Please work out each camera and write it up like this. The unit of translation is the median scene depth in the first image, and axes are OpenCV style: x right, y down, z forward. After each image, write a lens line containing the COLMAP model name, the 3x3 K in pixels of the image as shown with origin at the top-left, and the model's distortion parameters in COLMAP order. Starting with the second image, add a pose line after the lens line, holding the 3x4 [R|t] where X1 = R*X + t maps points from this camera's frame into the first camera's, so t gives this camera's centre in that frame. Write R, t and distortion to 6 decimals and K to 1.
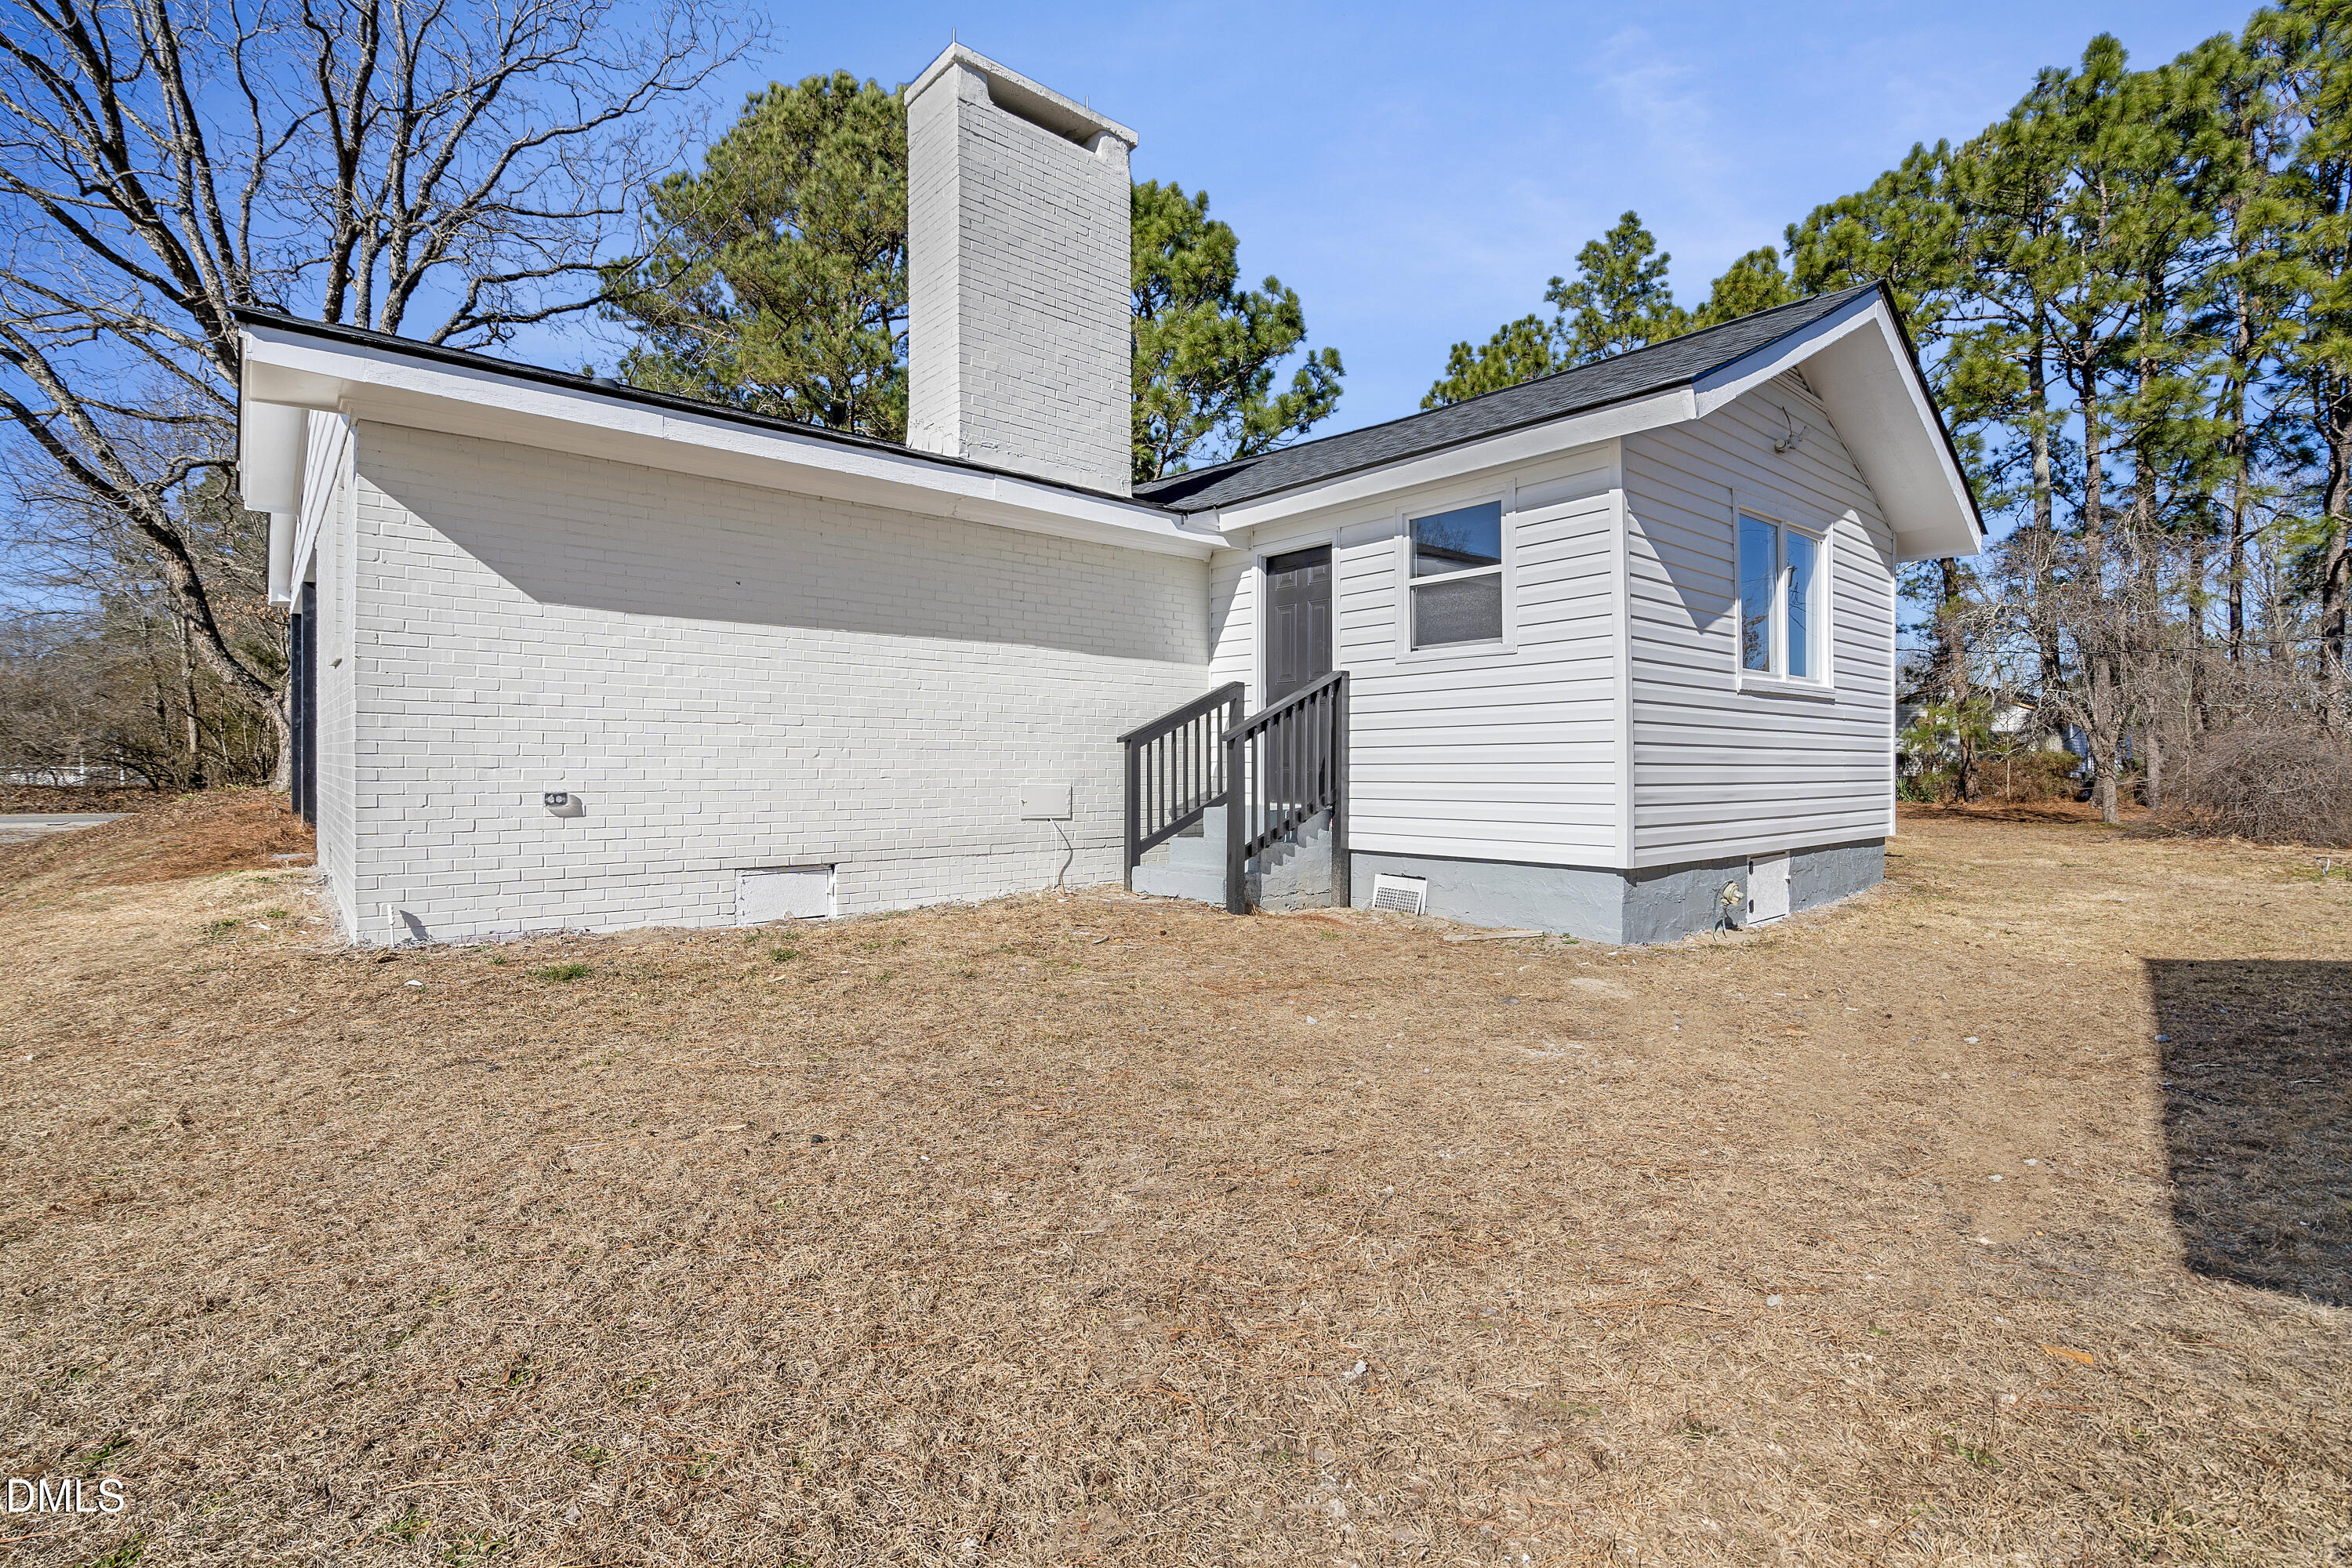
lens RADIAL K [[1074.5, 0, 1155.7], [0, 1074.5, 770.1], [0, 0, 1]] dist [-0.001372, 0.001653]
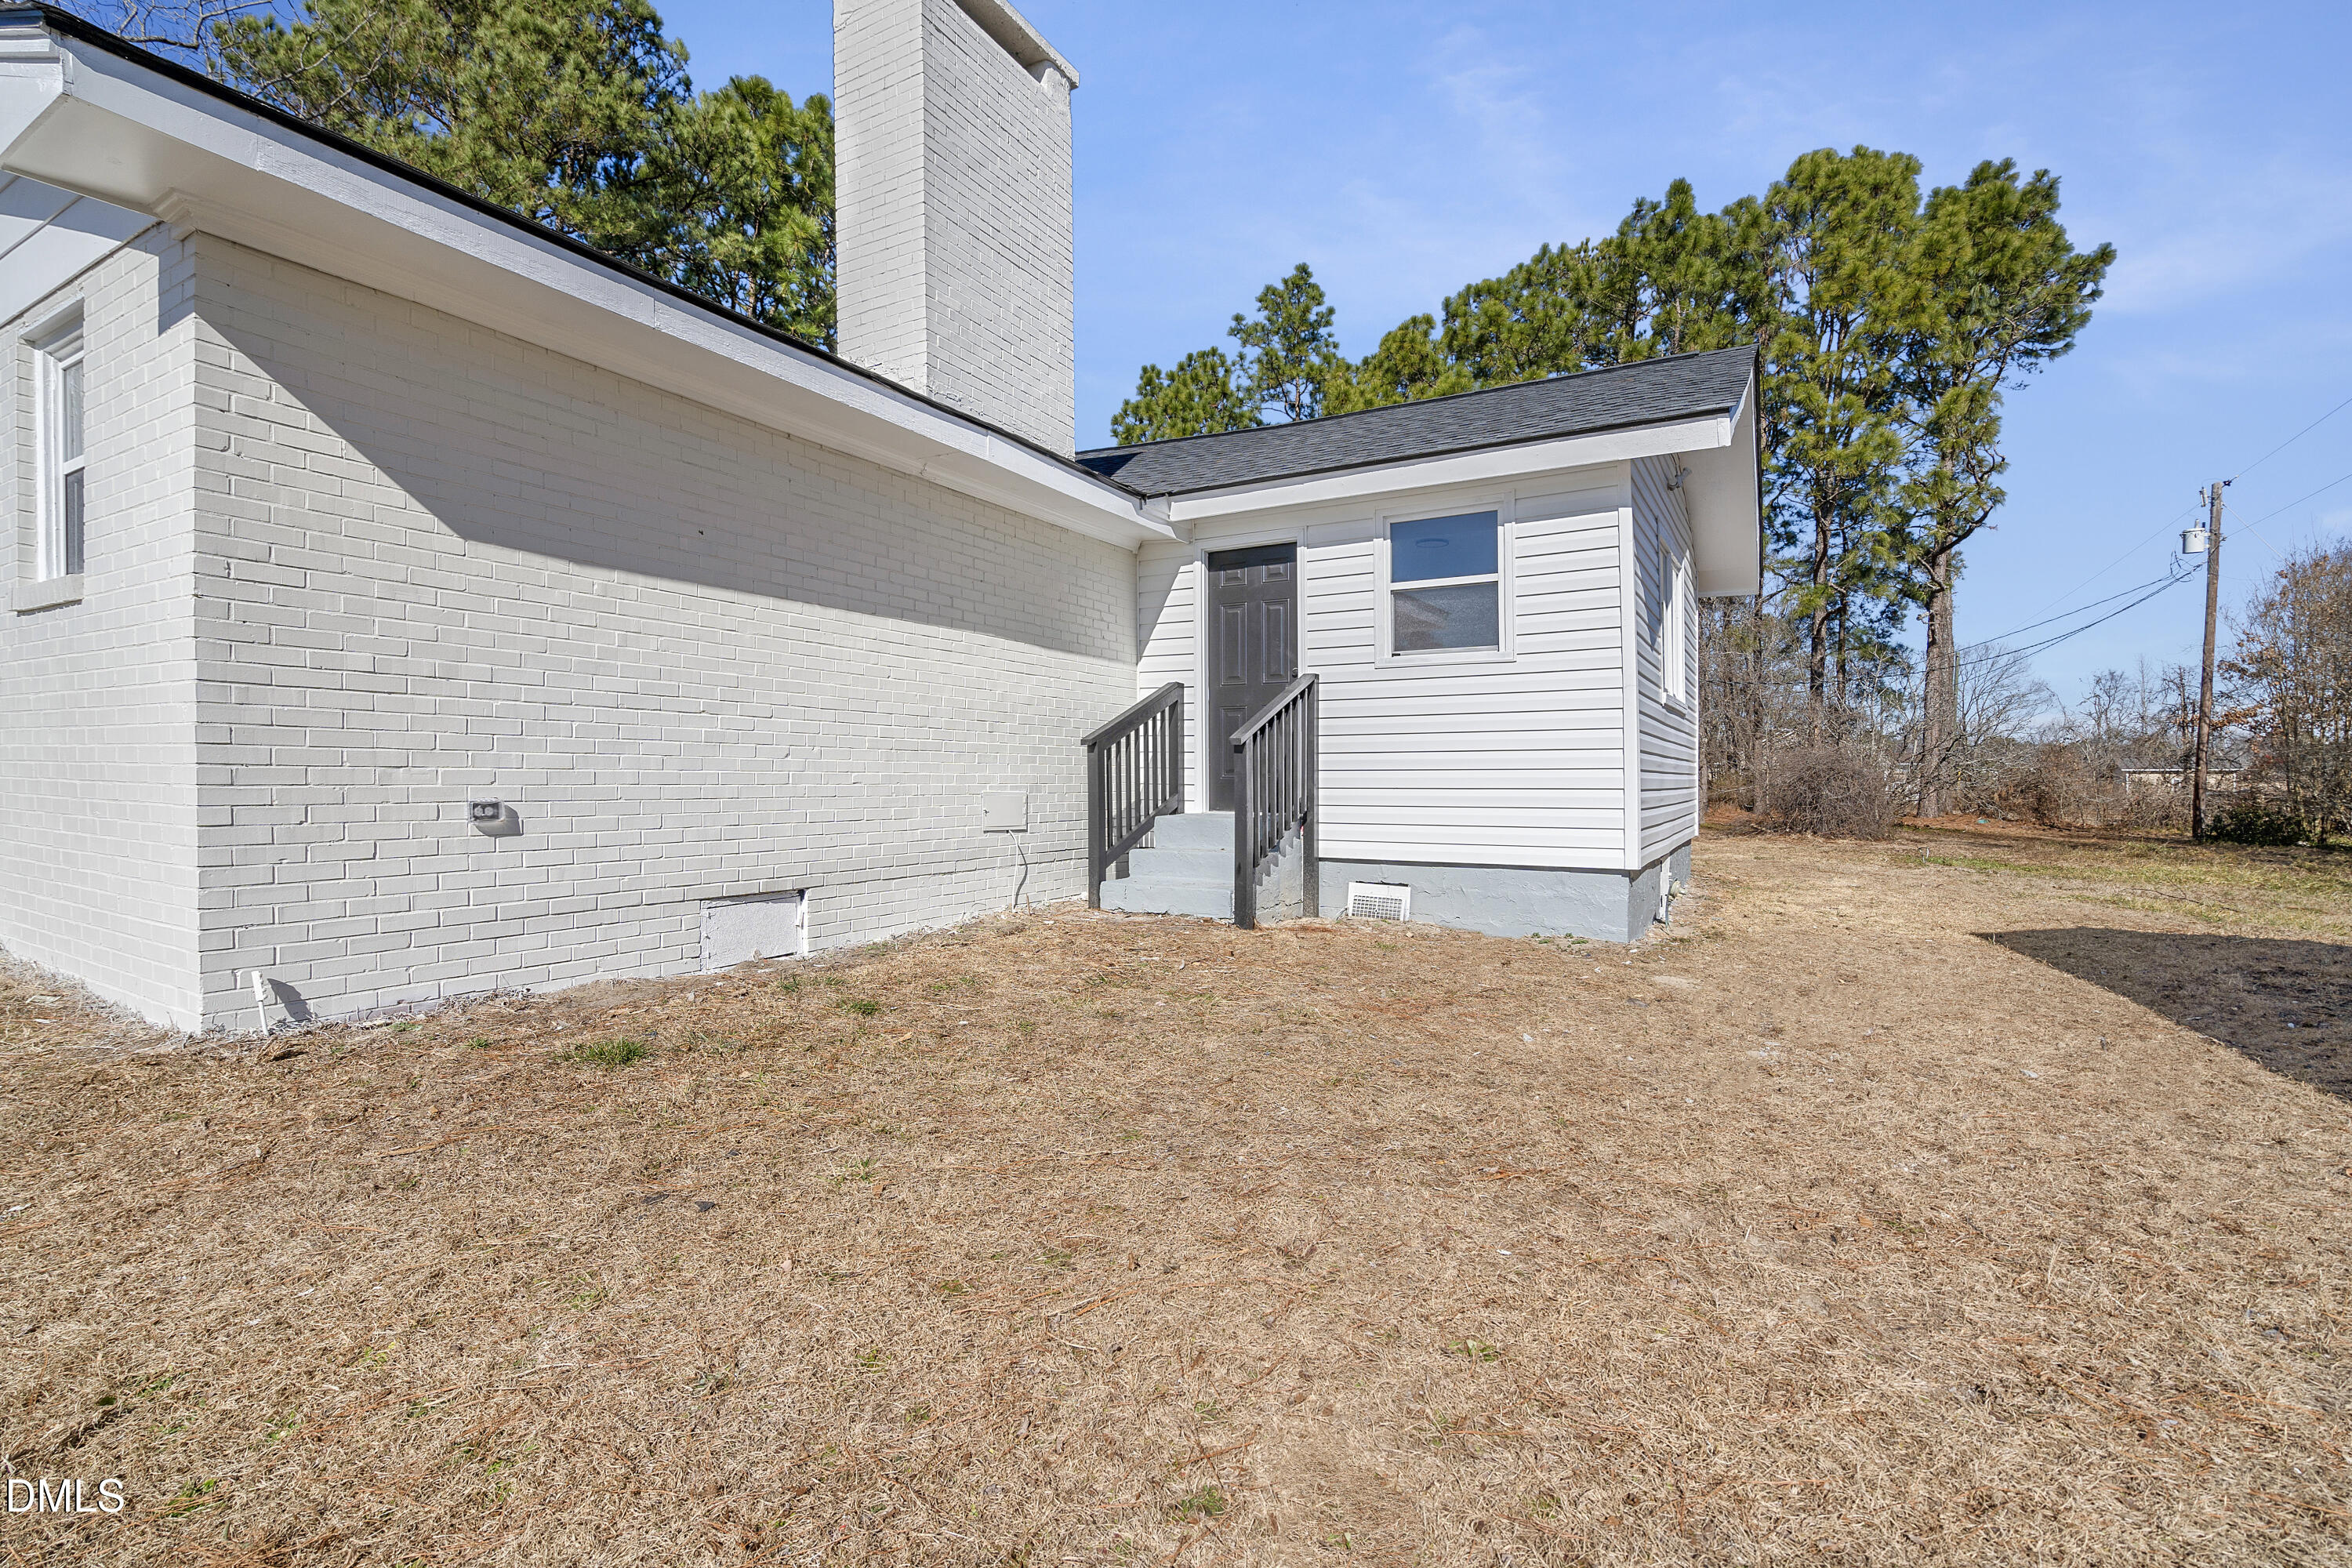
lens RADIAL K [[1074.5, 0, 1175.2], [0, 1074.5, 791.1], [0, 0, 1]] dist [-0.001372, 0.001653]
pose [[0.943855, -0.001691, 0.330355, -0.264256], [-0.001602, 0.999952, 0.009696, 0.004240], [-0.330356, -0.009681, 0.943807, 0.123211]]
